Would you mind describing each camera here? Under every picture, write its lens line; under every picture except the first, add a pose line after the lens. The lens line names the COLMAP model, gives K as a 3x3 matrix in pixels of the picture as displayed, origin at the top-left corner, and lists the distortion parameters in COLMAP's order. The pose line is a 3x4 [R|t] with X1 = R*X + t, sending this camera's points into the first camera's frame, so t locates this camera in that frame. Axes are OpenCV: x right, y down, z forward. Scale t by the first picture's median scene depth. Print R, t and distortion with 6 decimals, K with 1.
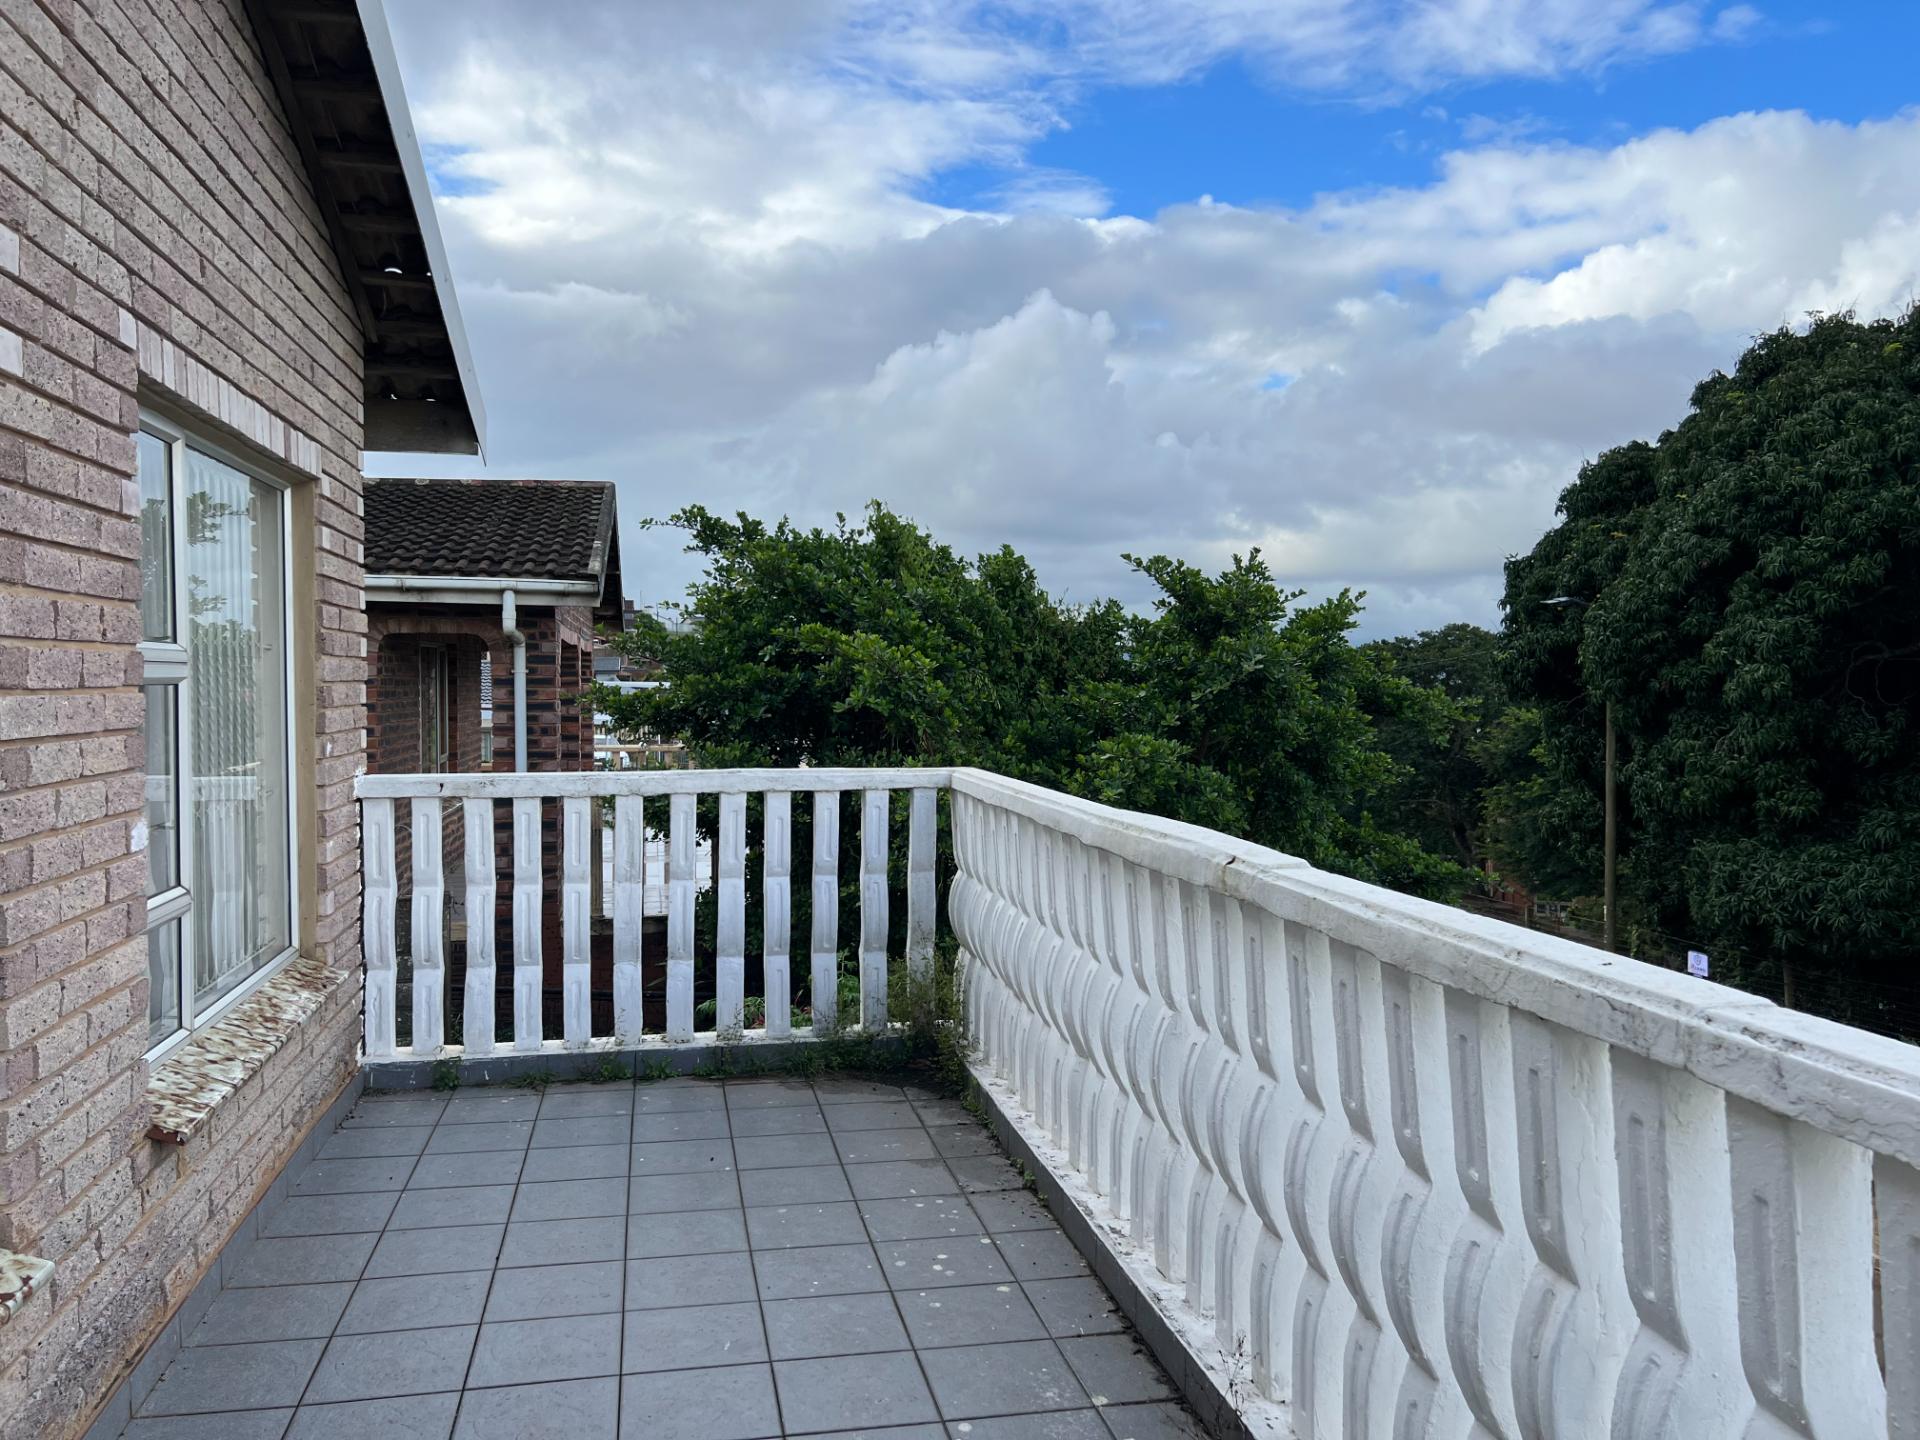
lens RADIAL K [[1445.6, 0, 967.4], [0, 1445.6, 732.3], [0, 0, 1]] dist [0.062497, -0.069134]
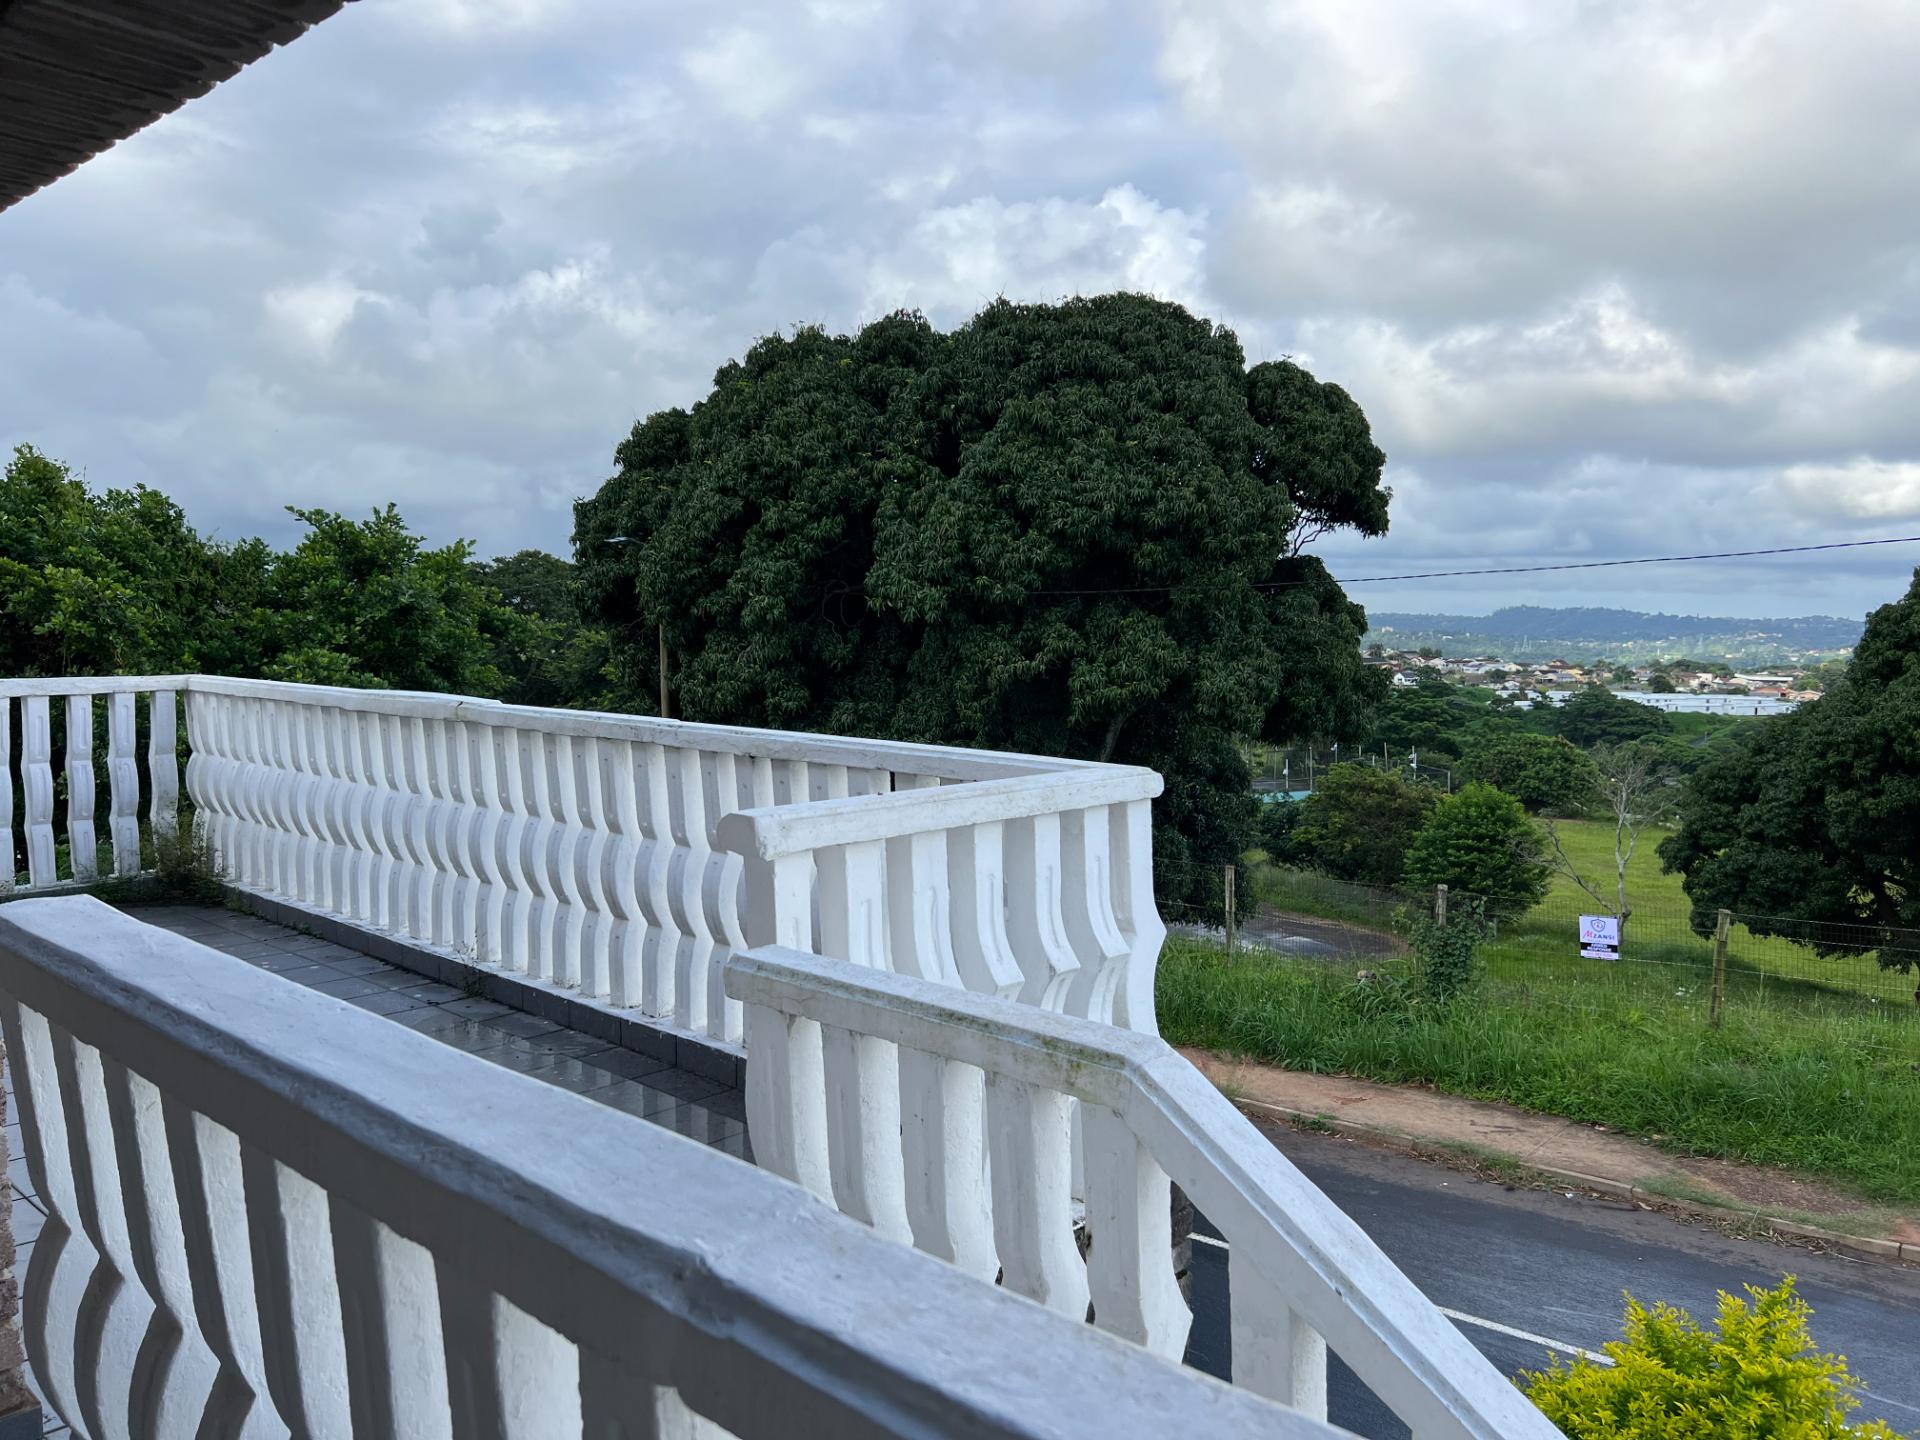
lens RADIAL K [[1445.6, 0, 970.5], [0, 1445.6, 736.6], [0, 0, 1]] dist [0.062497, -0.069134]
pose [[0.814294, -0.048647, 0.578411, -0.071169], [0.016485, 0.998018, 0.060730, 0.004116], [-0.580219, -0.039917, 0.813482, -0.178829]]
